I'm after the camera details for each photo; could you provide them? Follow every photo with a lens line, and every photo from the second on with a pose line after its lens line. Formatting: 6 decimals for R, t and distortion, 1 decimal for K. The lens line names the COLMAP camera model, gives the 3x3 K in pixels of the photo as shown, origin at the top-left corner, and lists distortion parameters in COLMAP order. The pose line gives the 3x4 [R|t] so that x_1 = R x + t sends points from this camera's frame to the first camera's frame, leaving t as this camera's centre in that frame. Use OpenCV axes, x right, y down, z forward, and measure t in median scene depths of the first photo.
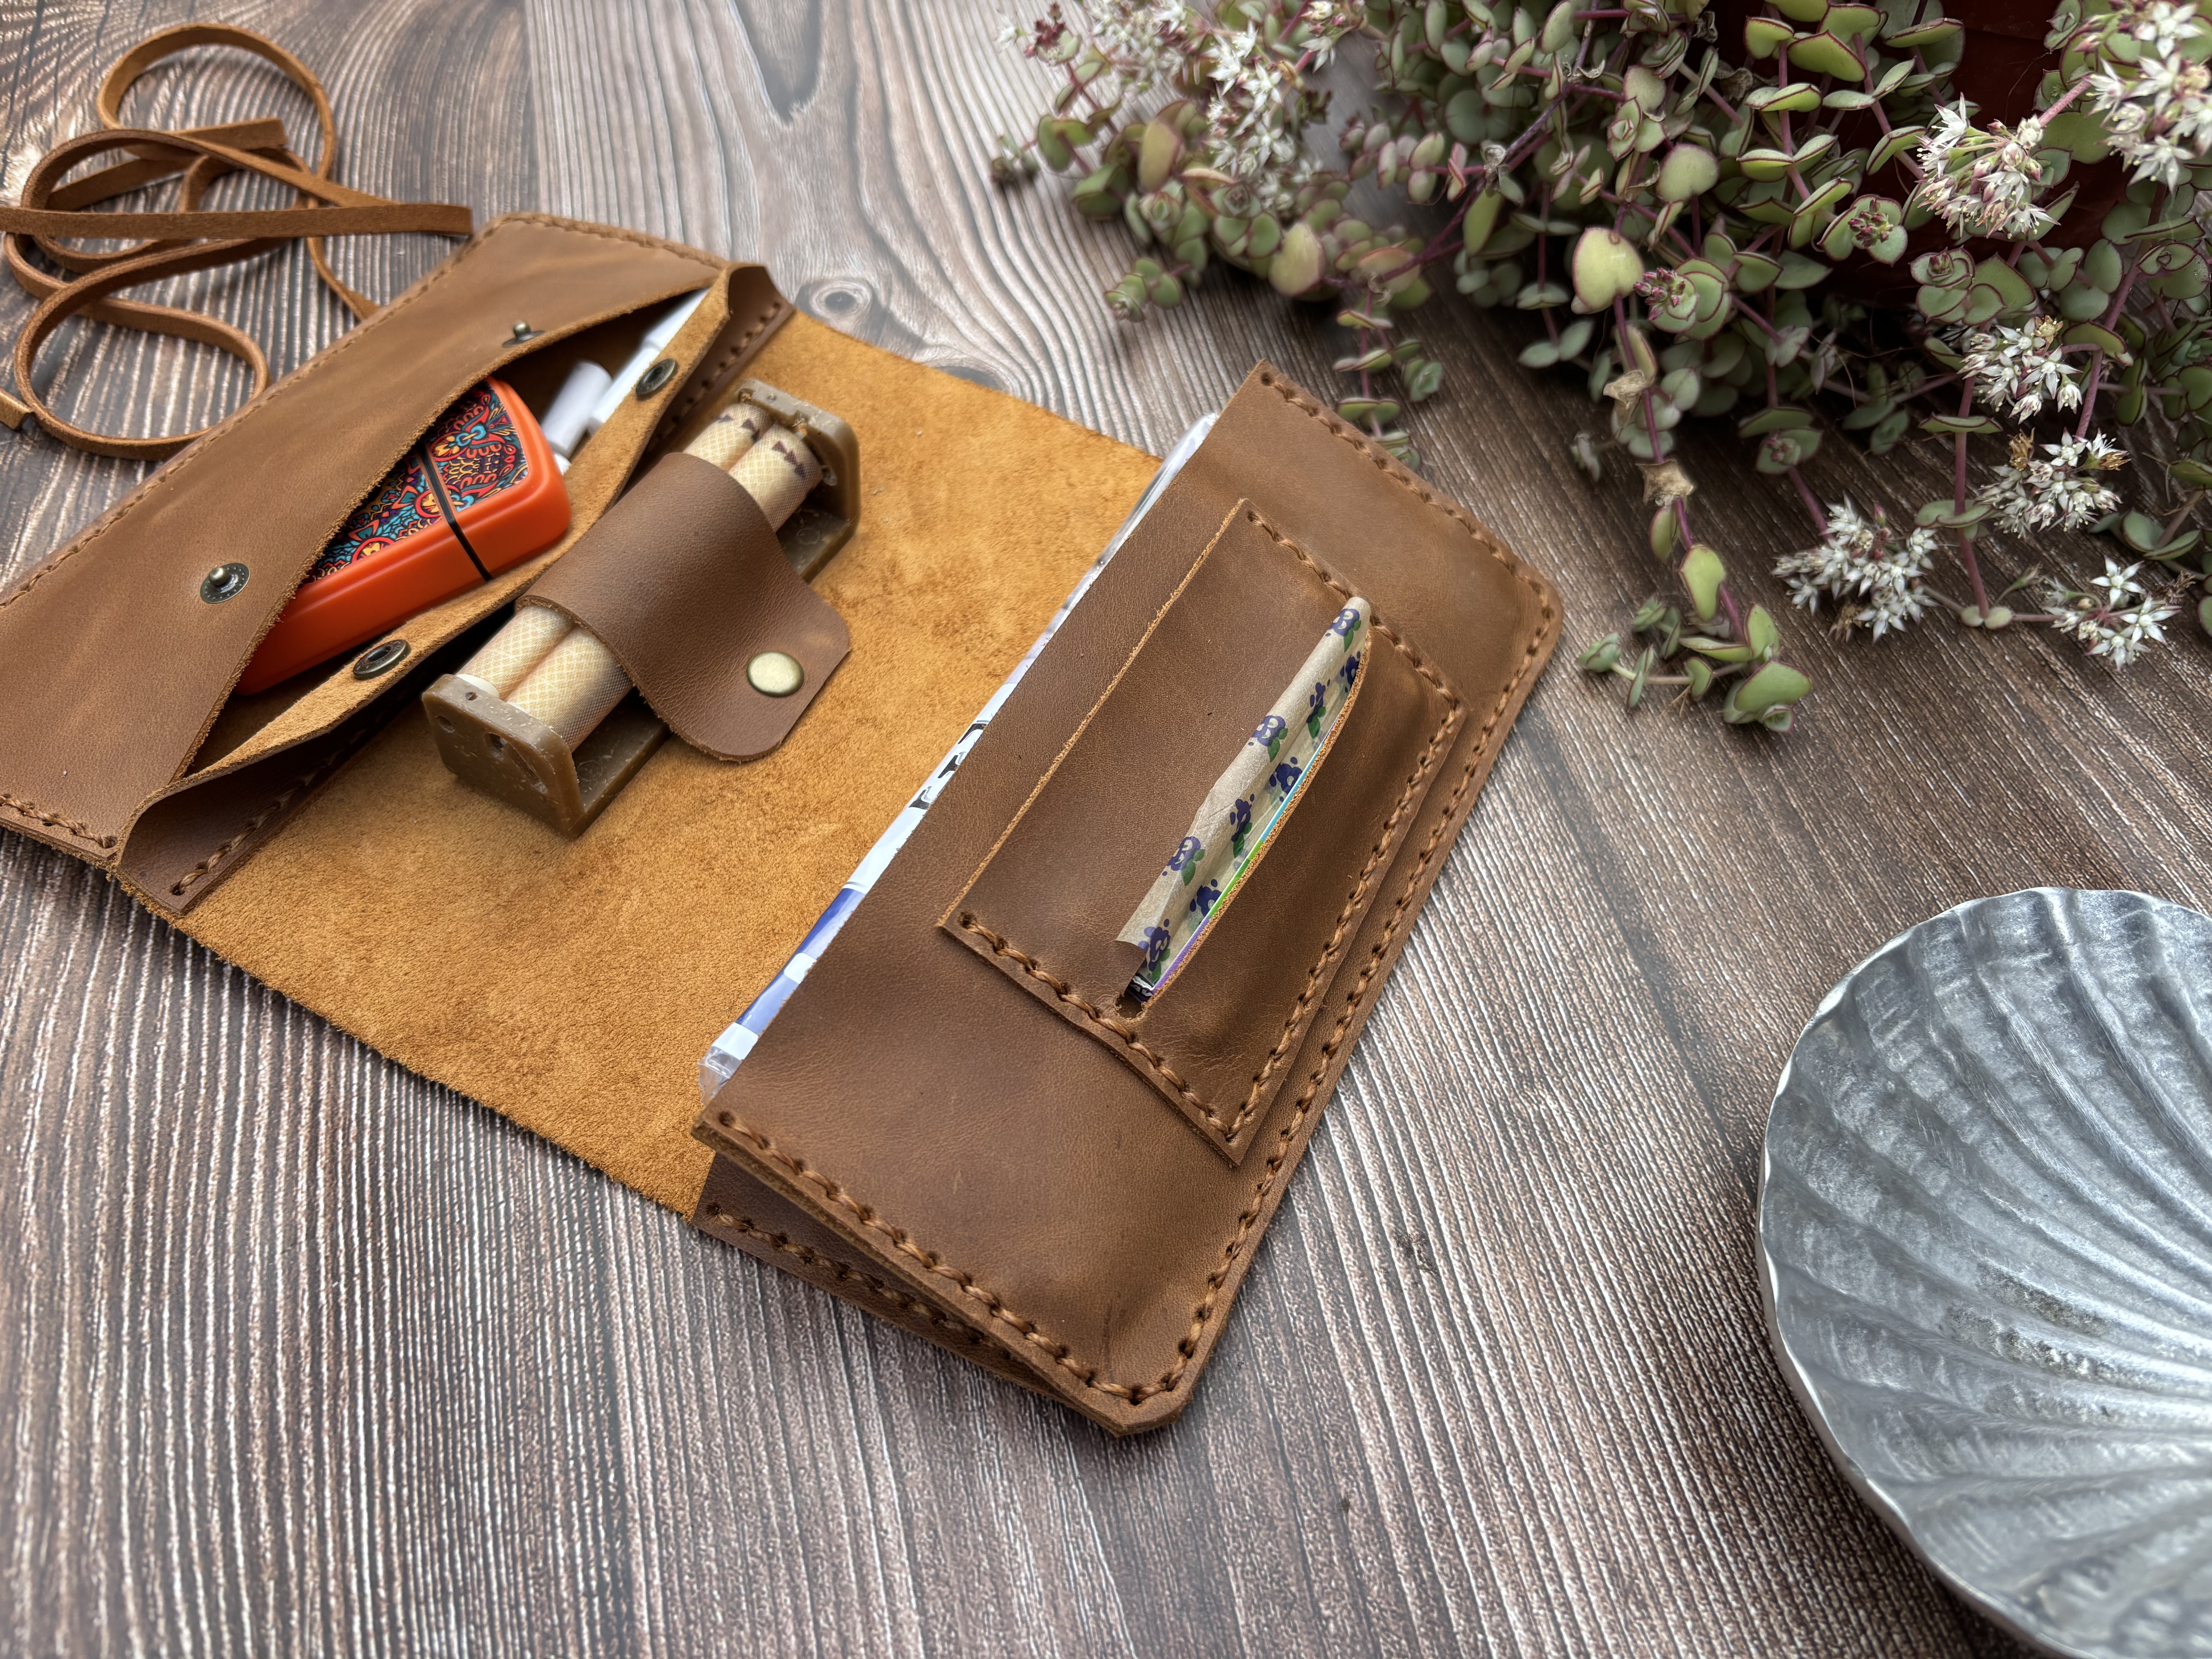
lens RADIAL K [[1773.5, 0, 1103.4], [0, 1773.5, 806.1], [0, 0, 1]] dist [-0.015838, 0.000739]
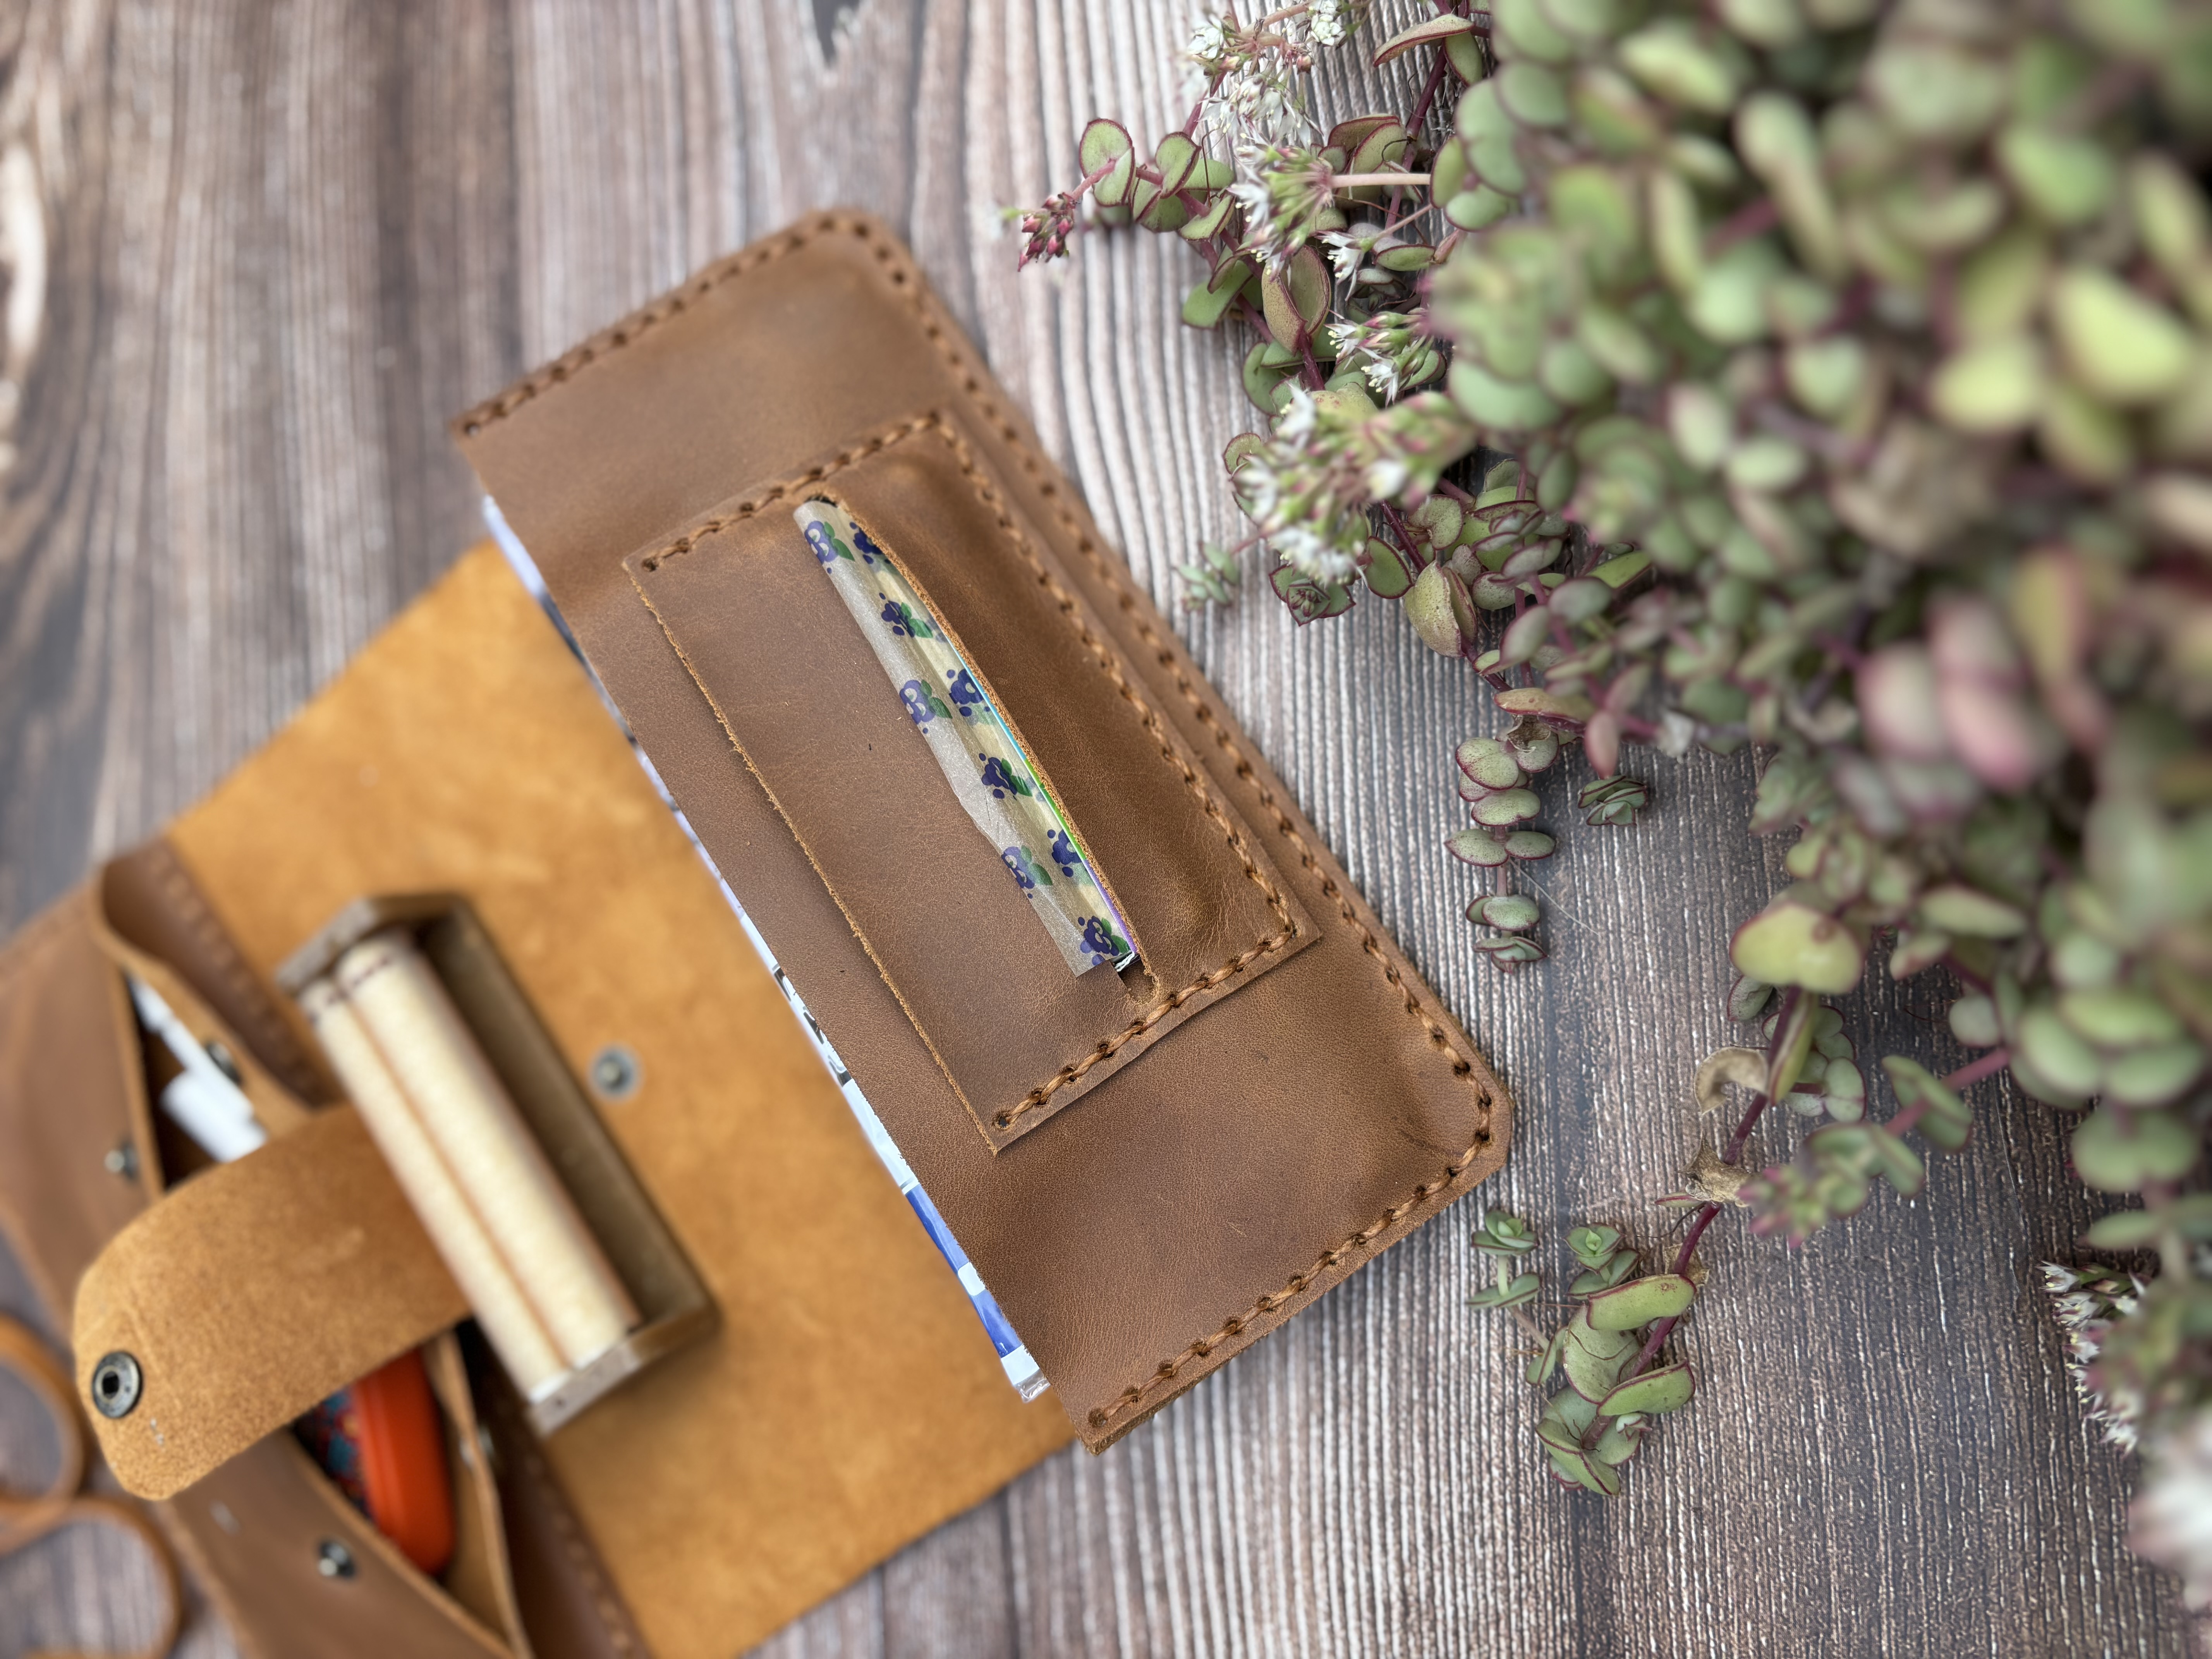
lens RADIAL K [[1773.5, 0, 1074.8], [0, 1773.5, 834.6], [0, 0, 1]] dist [-0.015838, 0.000739]
pose [[0.916896, 0.183556, -0.354413, 0.313160], [0.079019, 0.786913, 0.611983, -0.877458], [0.391225, -0.589130, 0.707013, 0.605578]]
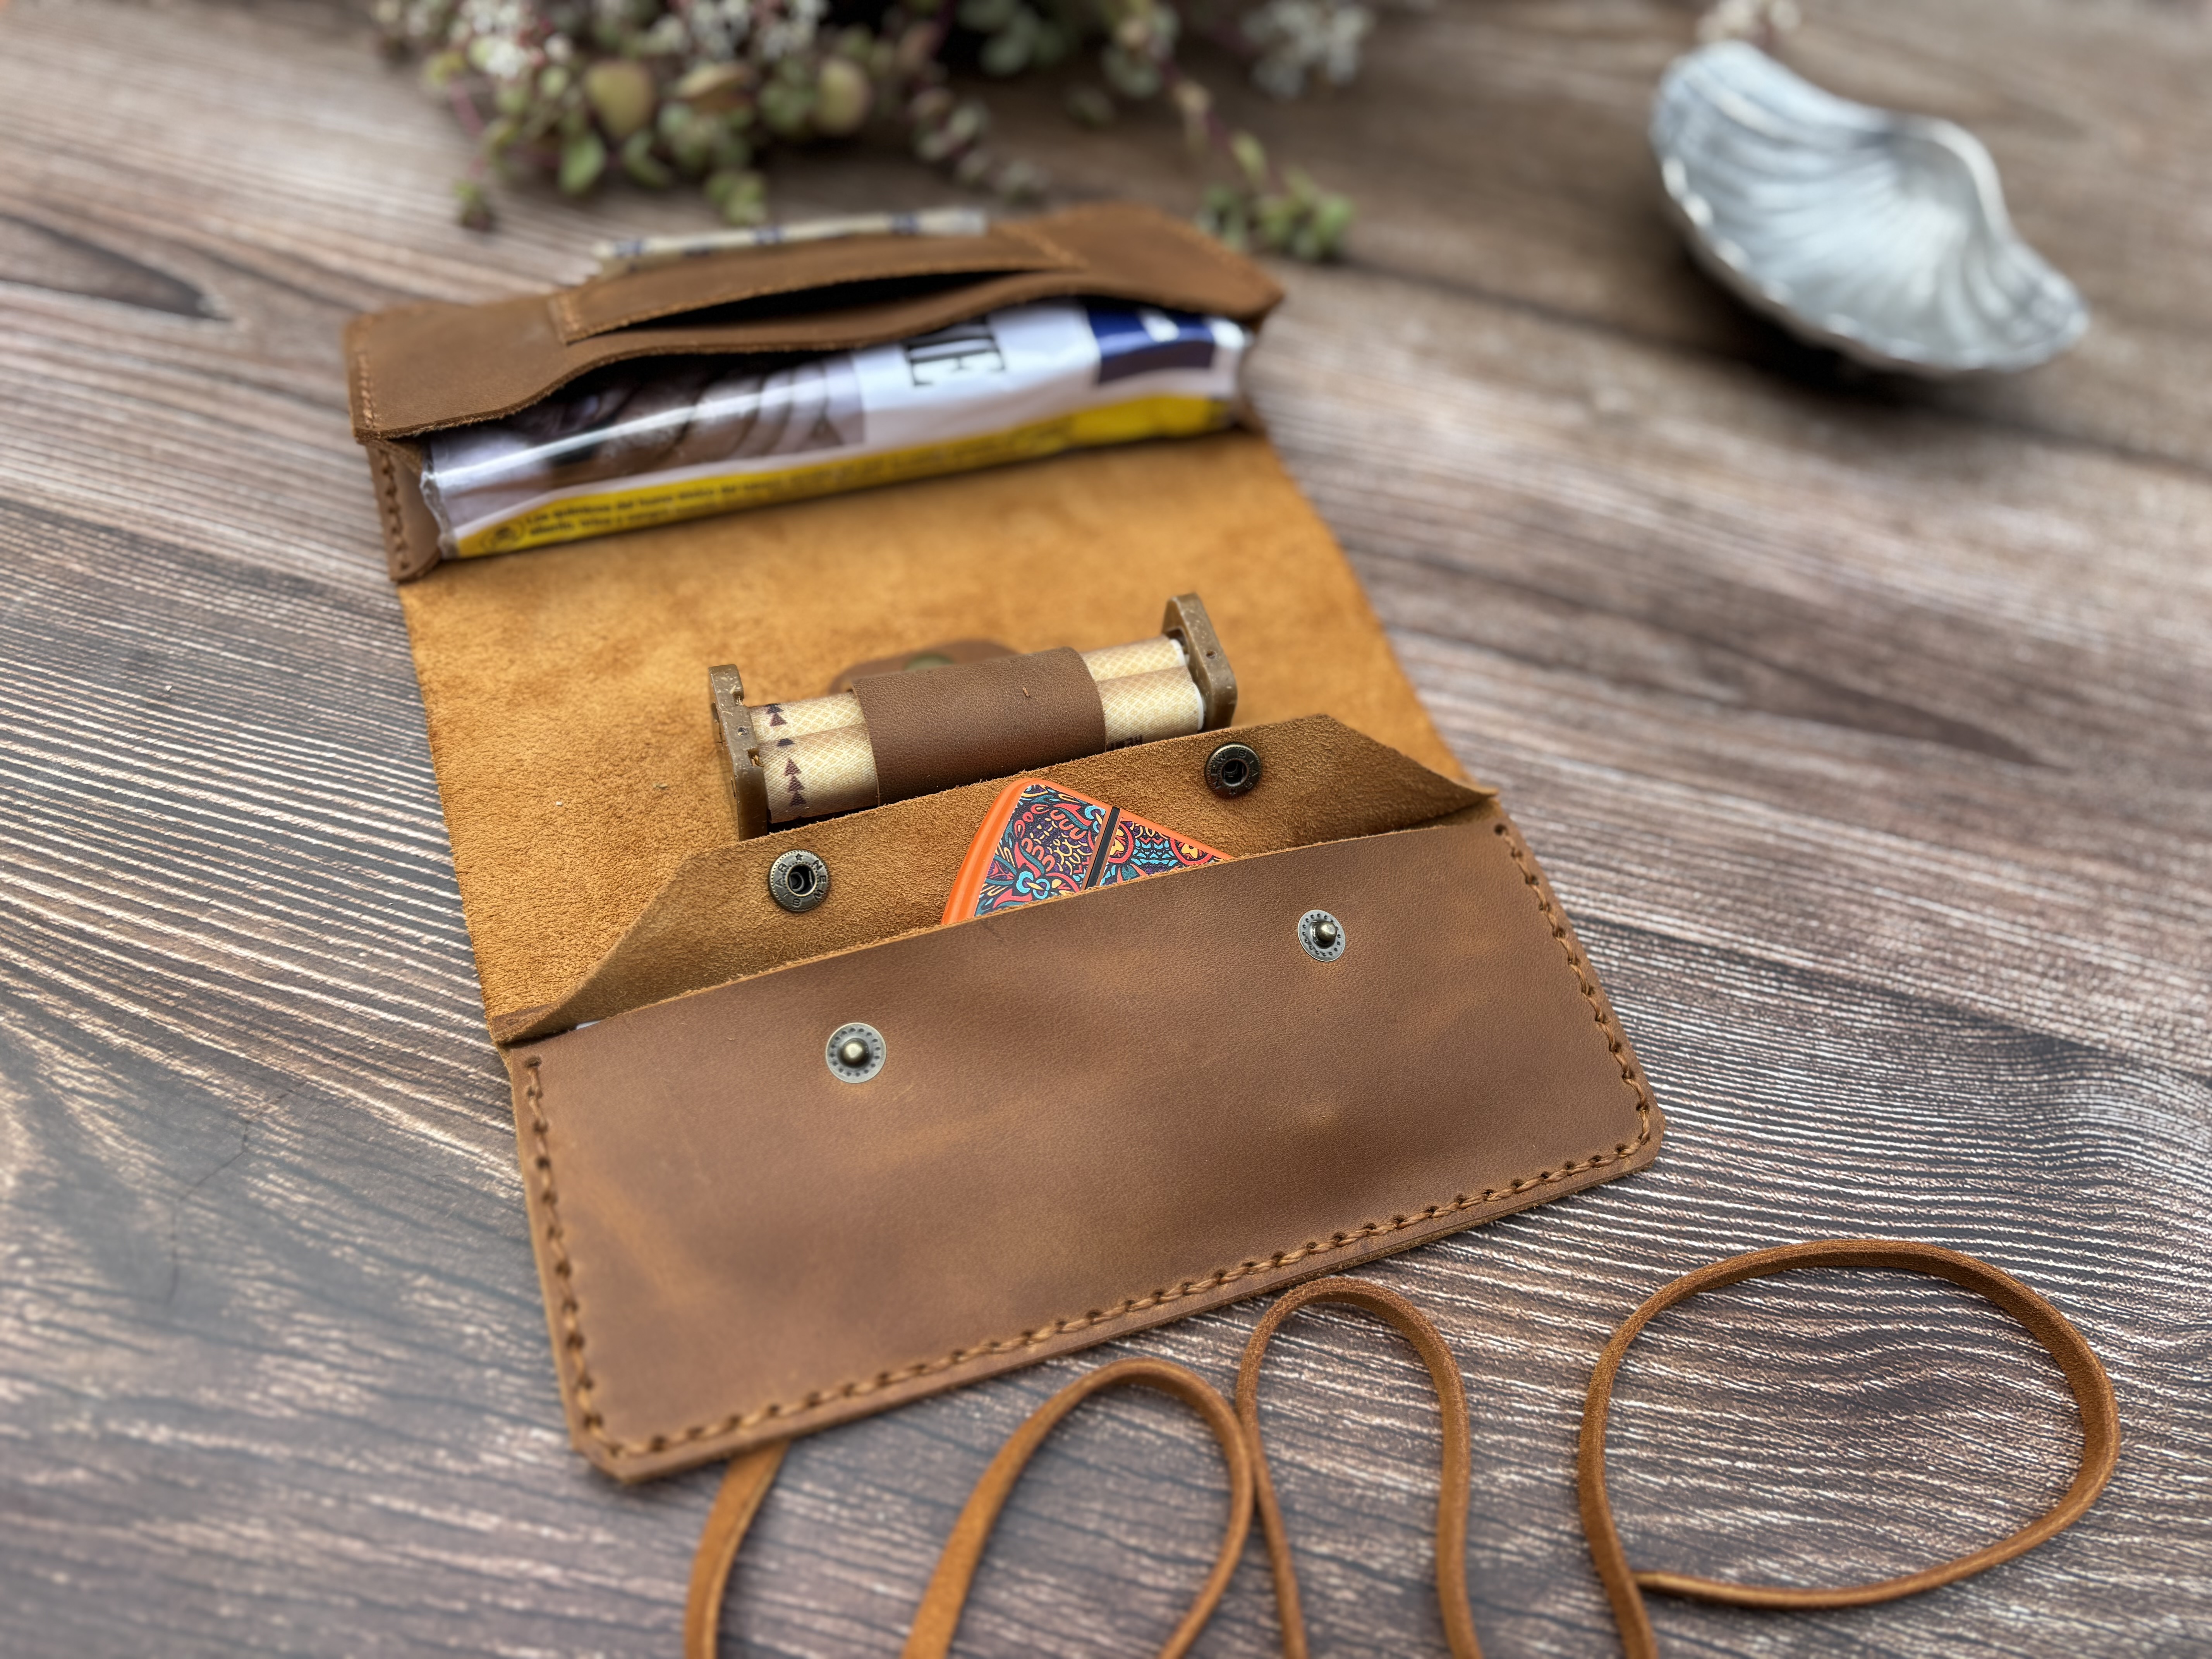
lens RADIAL K [[1773.5, 0, 1120.8], [0, 1773.5, 802.8], [0, 0, 1]] dist [-0.015838, 0.000739]
pose [[0.439898, -0.733407, 0.518271, -0.944707], [0.649058, 0.658495, 0.380931, -0.437108], [-0.620656, 0.168817, 0.765694, 0.182652]]
